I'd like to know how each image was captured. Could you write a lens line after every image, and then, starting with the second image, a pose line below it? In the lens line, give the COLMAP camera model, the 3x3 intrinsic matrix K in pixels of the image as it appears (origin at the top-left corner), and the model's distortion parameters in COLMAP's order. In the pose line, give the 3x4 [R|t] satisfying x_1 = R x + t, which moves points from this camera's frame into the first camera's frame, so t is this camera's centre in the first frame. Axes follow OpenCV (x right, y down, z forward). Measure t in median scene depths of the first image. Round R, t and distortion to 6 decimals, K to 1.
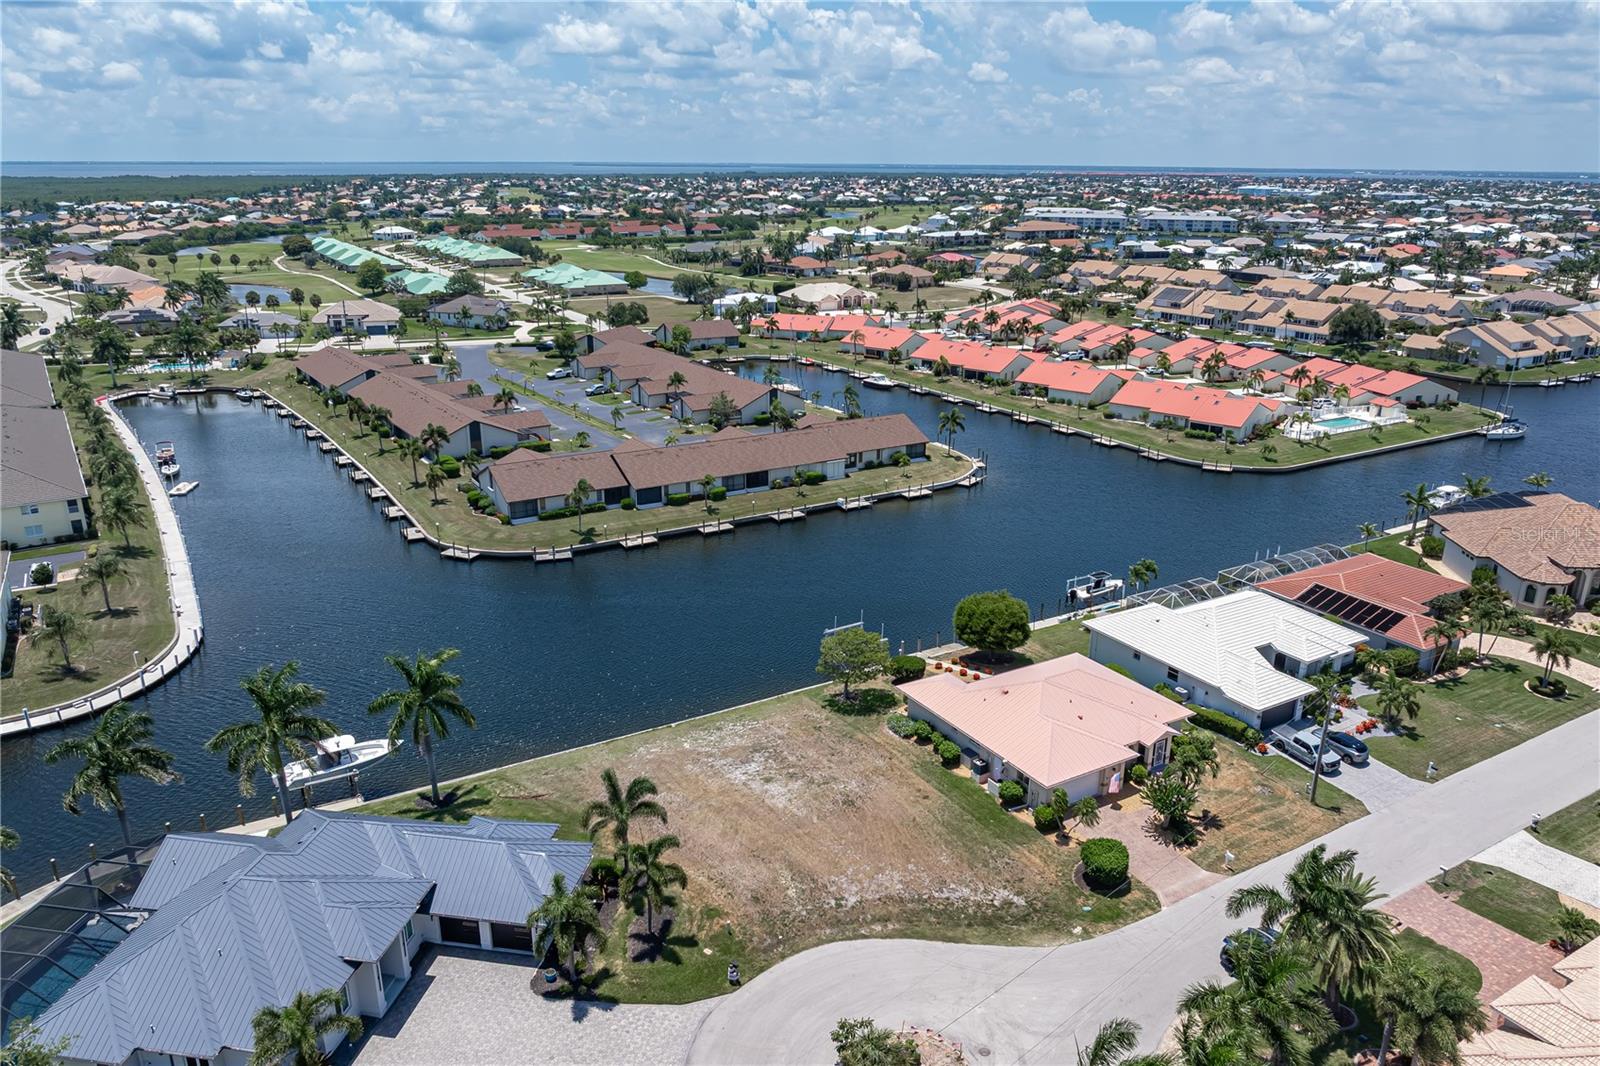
lens RADIAL K [[1133.1, 0, 800.0], [0, 1133.1, 533.0], [0, 0, 1]] dist [-0.018958, -0.000281]
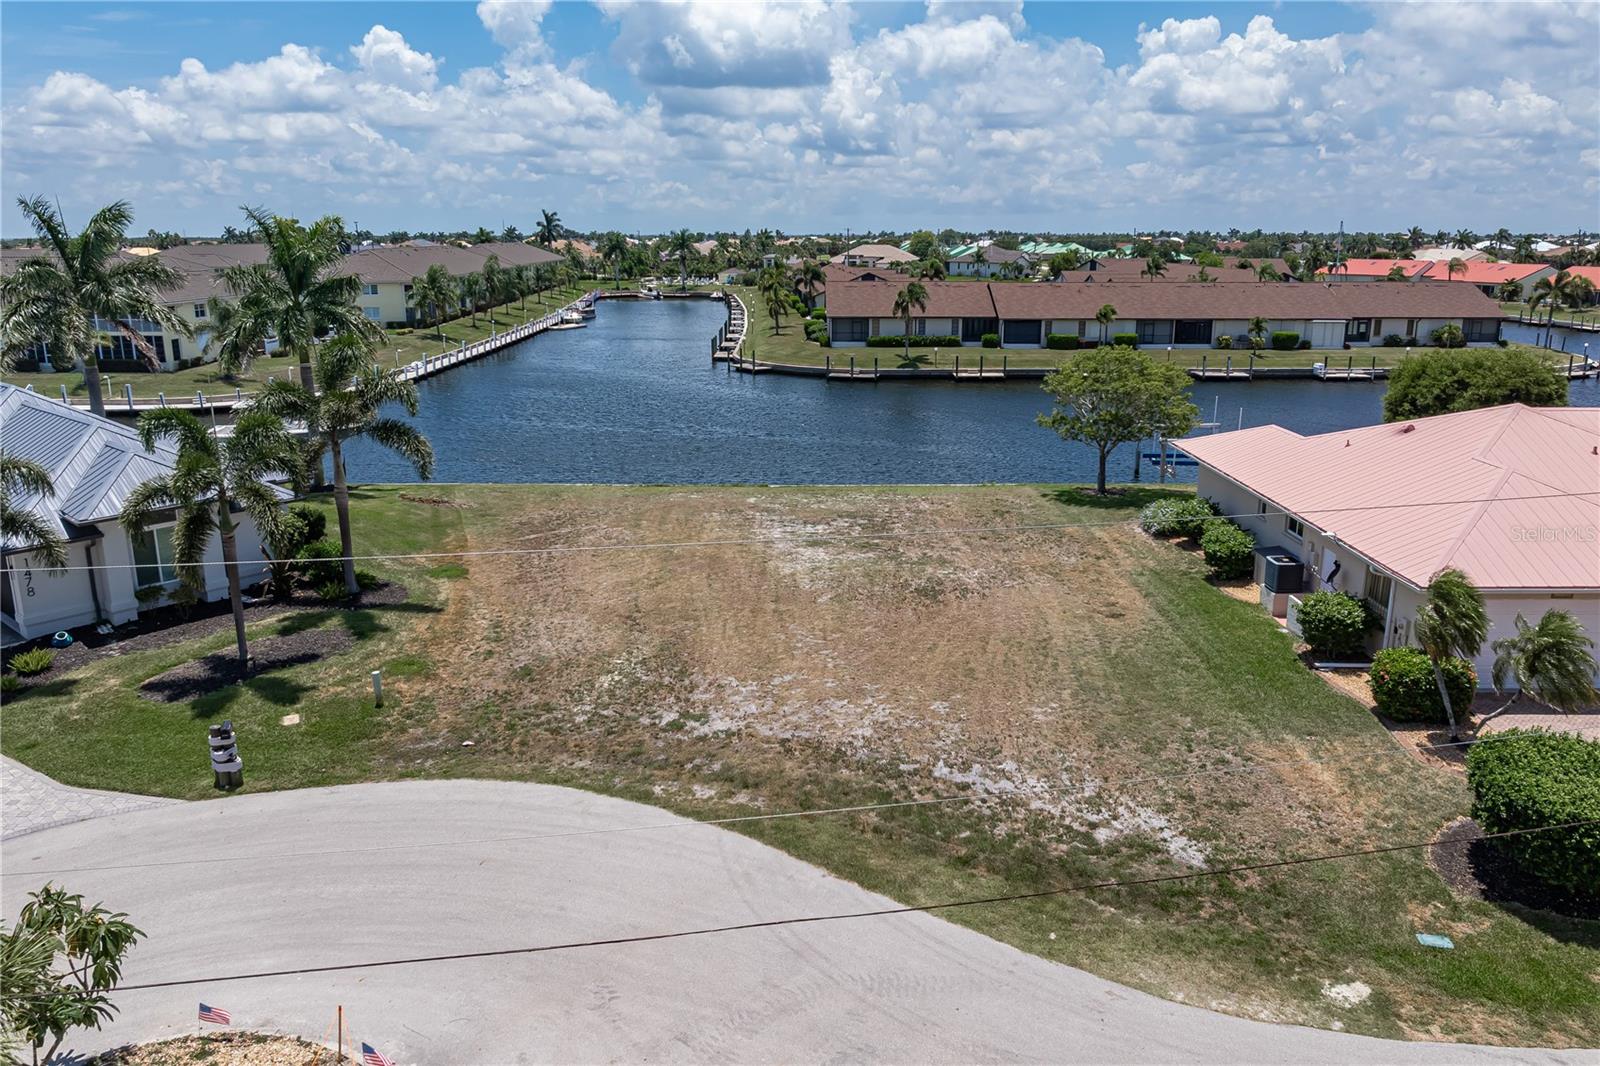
lens RADIAL K [[1121.0, 0, 802.3], [0, 1121.0, 530.8], [0, 0, 1]] dist [-0.022179, 0.004063]
pose [[0.857763, 0.127146, -0.498072, 0.121064], [-0.157924, 0.987250, -0.019950, 0.132471], [0.489185, 0.095770, 0.866906, 0.345858]]
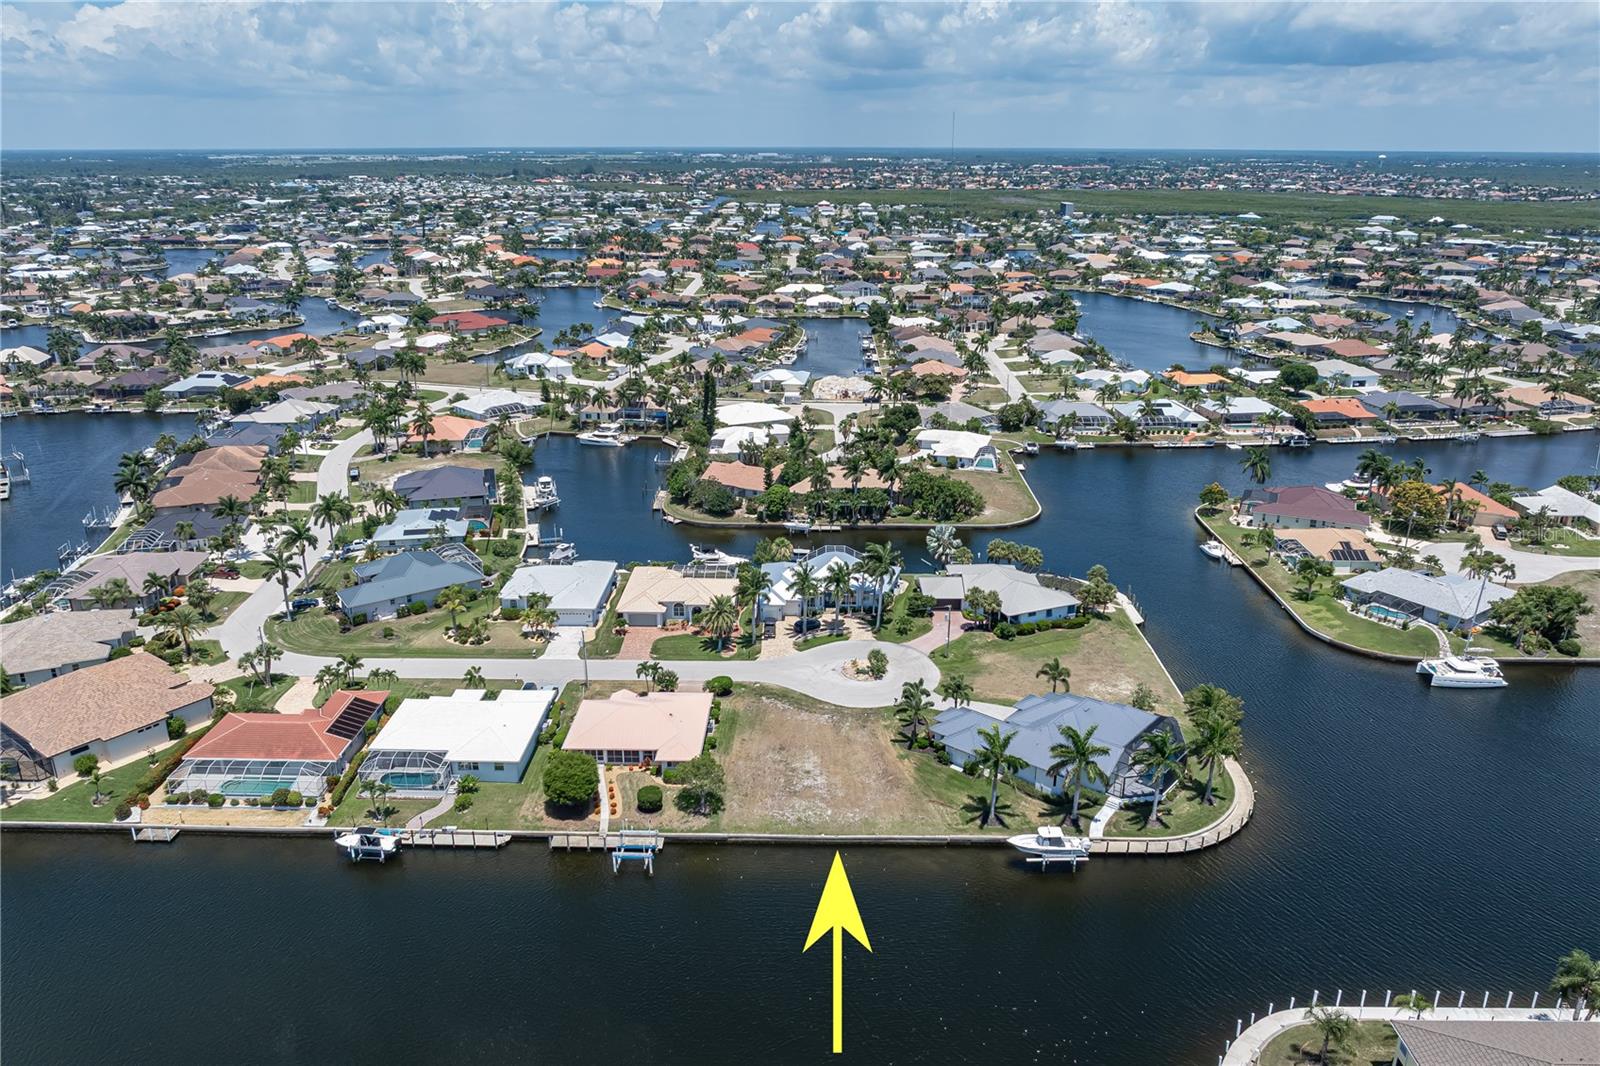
lens RADIAL K [[1143.9, 0, 812.0], [0, 1143.9, 450.1], [0, 0, 1]] dist [-0.017409, 0.000226]
pose [[-0.853801, -0.141720, 0.500939, -0.489651], [0.156472, 0.847885, 0.506565, -0.628896], [-0.496529, 0.510888, -0.701749, 1.159259]]
